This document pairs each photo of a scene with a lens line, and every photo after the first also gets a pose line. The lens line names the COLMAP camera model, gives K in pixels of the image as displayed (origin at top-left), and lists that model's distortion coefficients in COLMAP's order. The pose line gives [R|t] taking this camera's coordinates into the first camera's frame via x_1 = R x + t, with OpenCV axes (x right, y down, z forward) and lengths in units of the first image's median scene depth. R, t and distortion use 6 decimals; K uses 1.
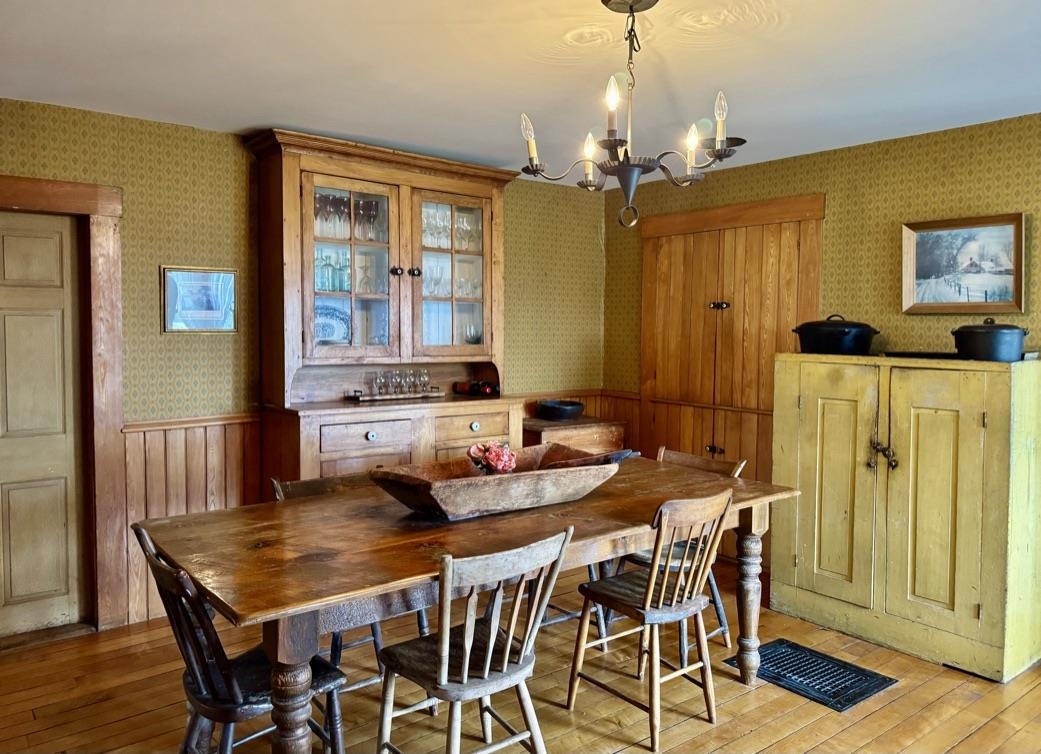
lens RADIAL K [[780.9, 0, 519.3], [0, 780.9, 357.8], [0, 0, 1]] dist [0.097601, -0.142240]
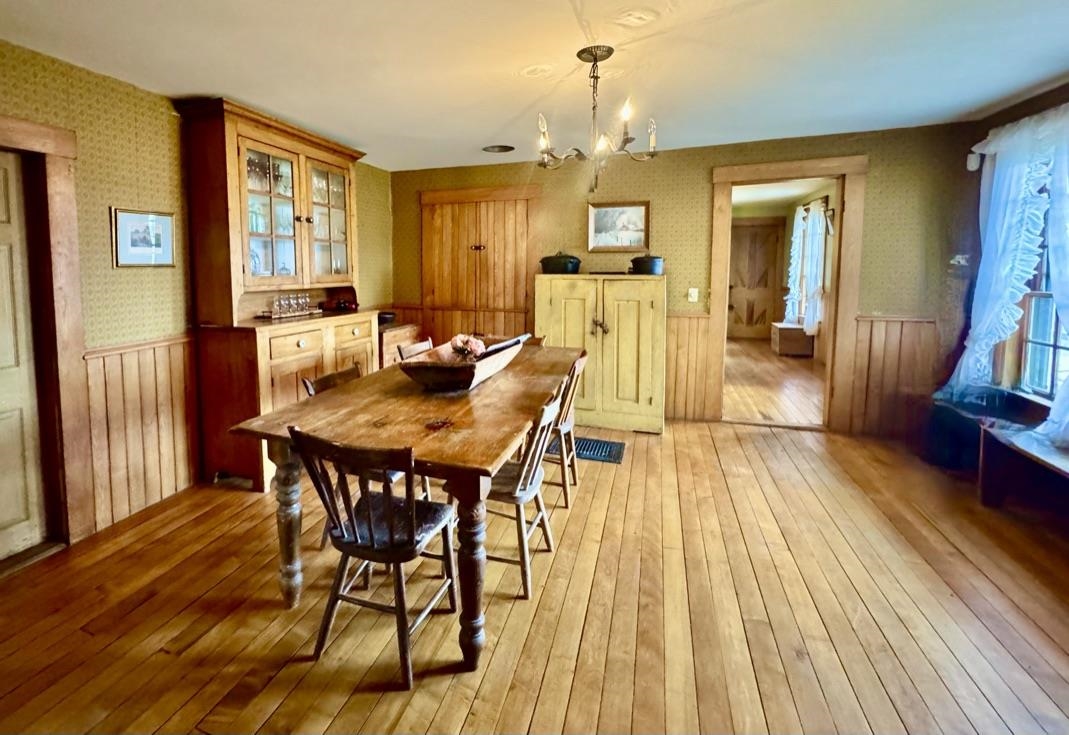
lens RADIAL K [[503.6, 0, 477.2], [0, 503.6, 297.3], [0, 0, 1]] dist [-0.000696, -0.000004]
pose [[0.854415, -0.044730, 0.517663, -0.373831], [0.034483, 0.998973, 0.029404, 0.007596], [-0.518446, -0.007273, 0.855079, 0.127234]]
